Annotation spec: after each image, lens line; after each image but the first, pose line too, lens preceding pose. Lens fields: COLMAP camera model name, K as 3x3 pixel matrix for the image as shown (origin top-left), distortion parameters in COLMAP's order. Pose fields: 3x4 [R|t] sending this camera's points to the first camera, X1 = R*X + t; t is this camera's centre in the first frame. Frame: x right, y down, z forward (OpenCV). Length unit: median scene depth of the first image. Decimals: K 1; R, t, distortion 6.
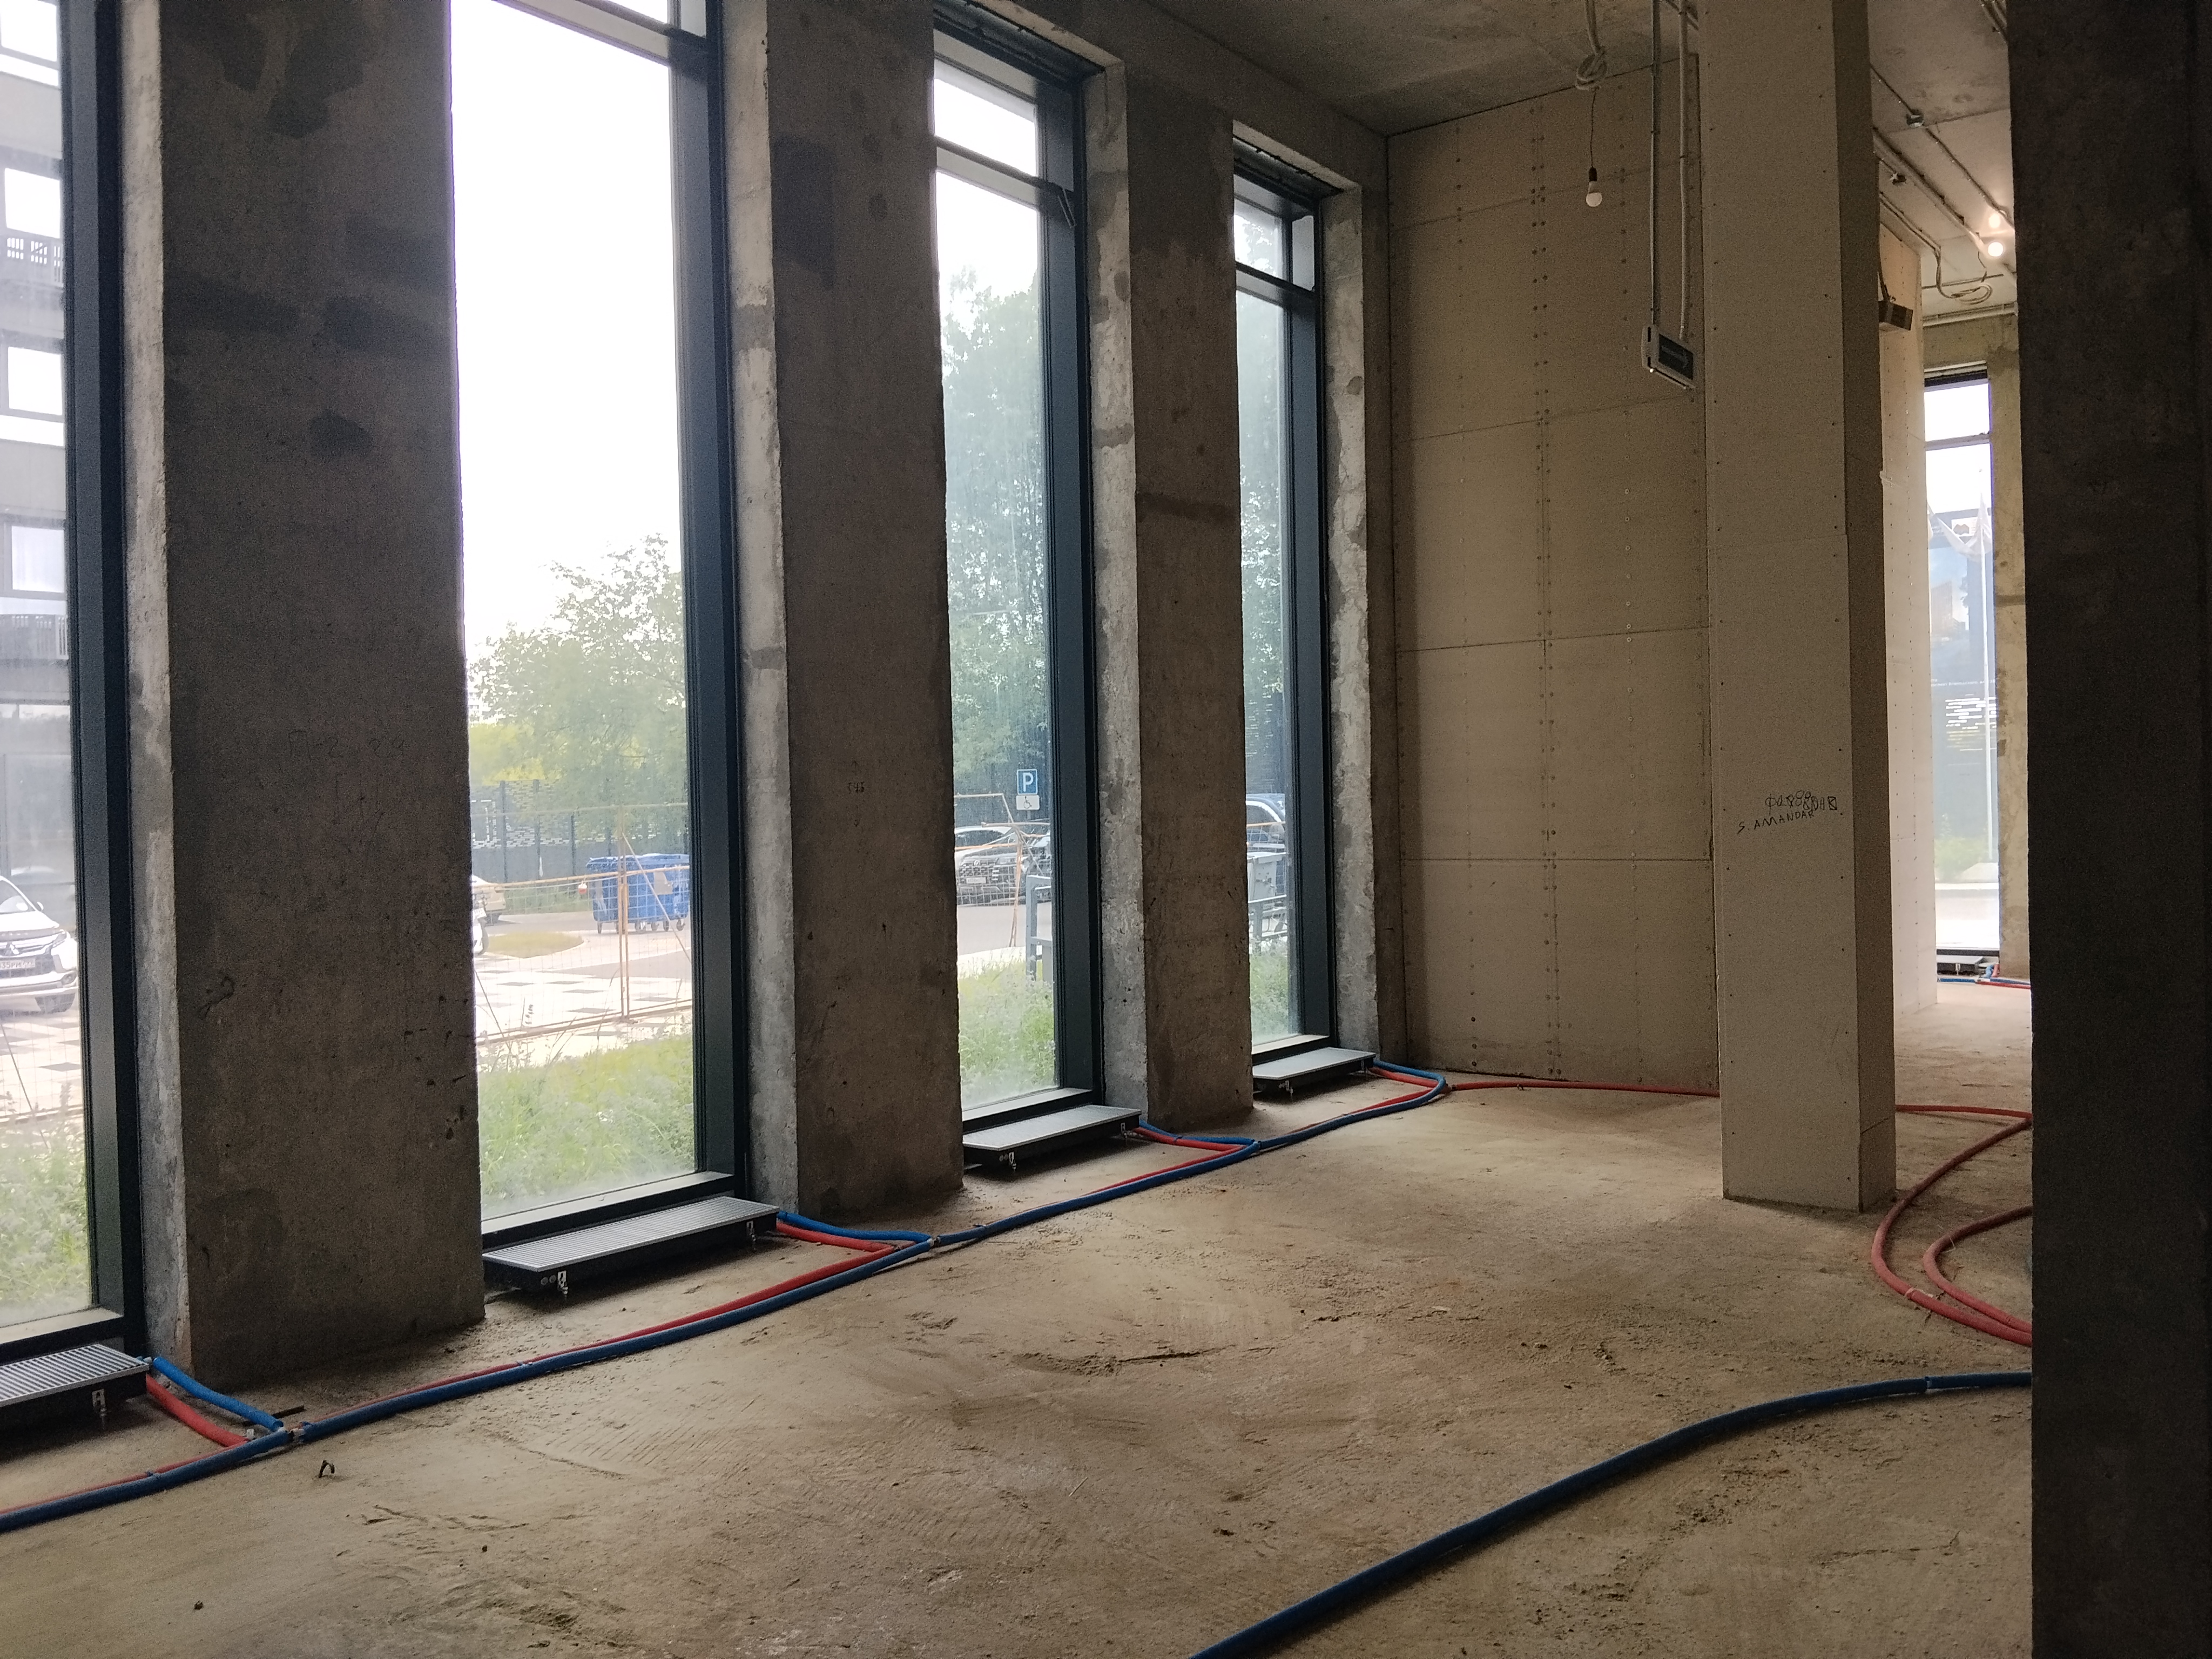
lens RADIAL K [[1780.6, 0, 1117.0], [0, 1780.6, 804.9], [0, 0, 1]] dist [0.121076, -0.274048]
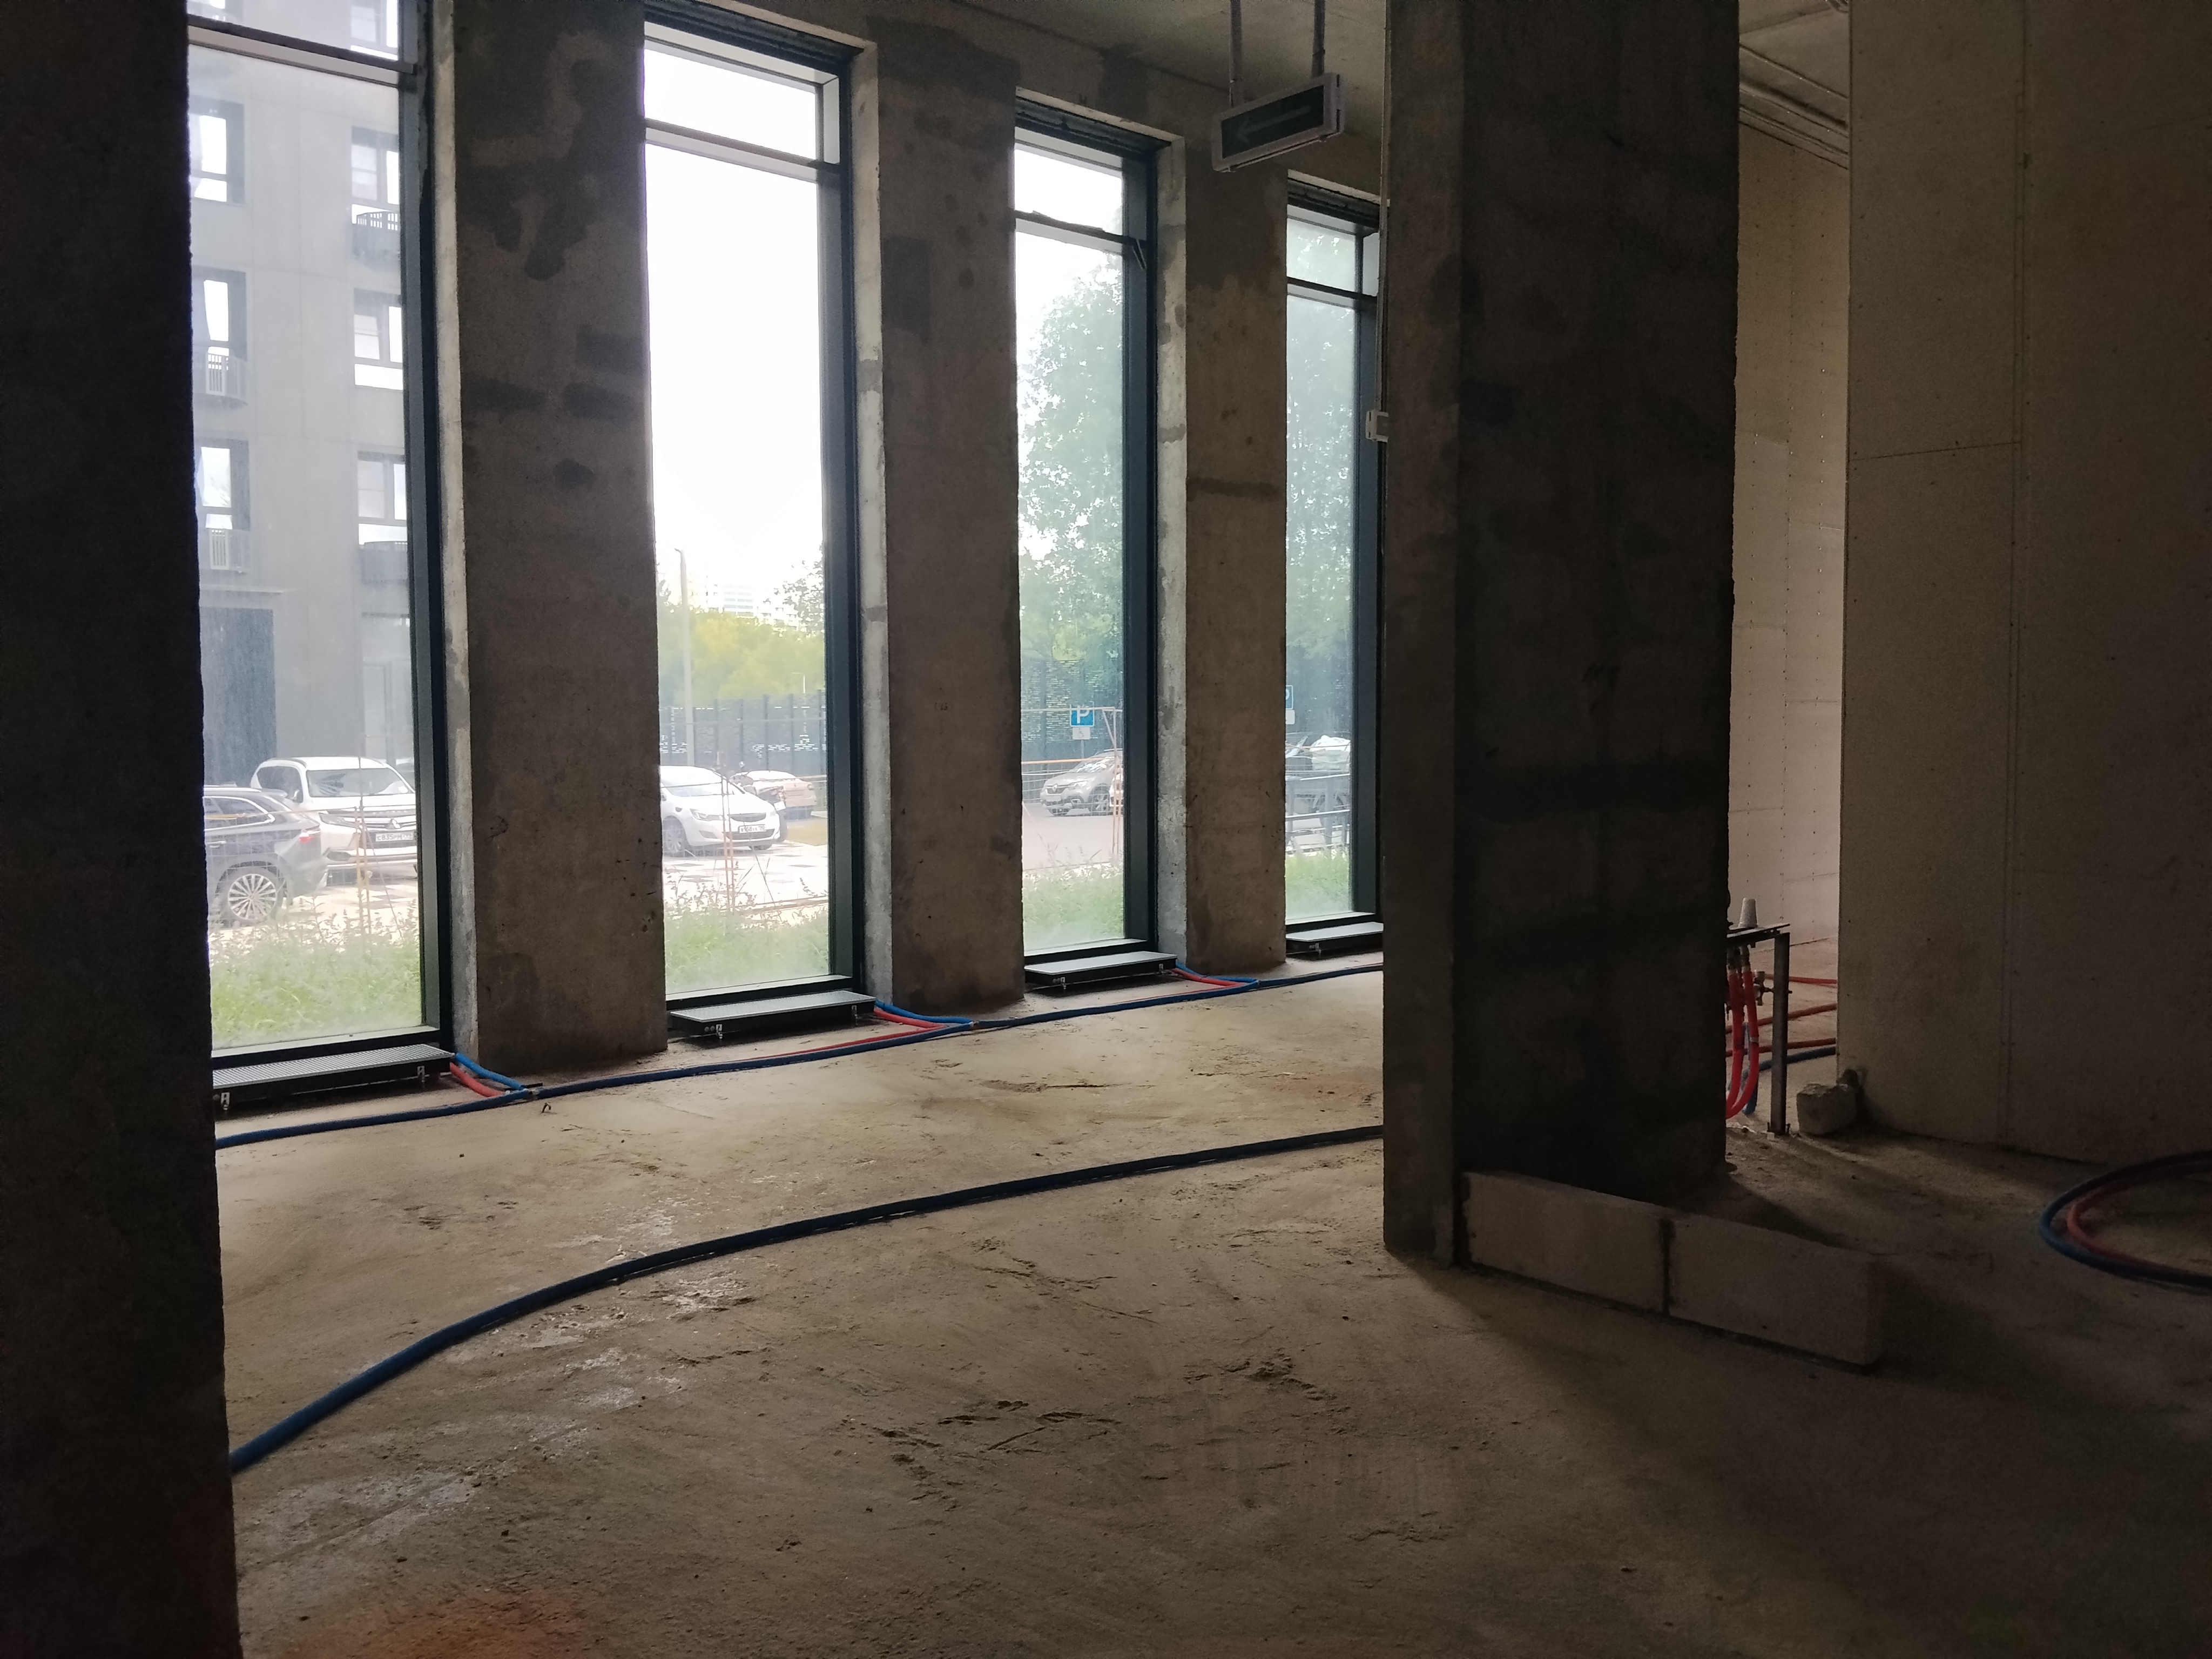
lens RADIAL K [[1780.6, 0, 1117.0], [0, 1780.6, 804.9], [0, 0, 1]] dist [0.121076, -0.274048]
pose [[0.984286, 0.025234, -0.174767, 0.239679], [-0.016674, 0.998596, 0.050272, -0.005530], [0.175790, -0.046568, 0.983326, -0.353538]]
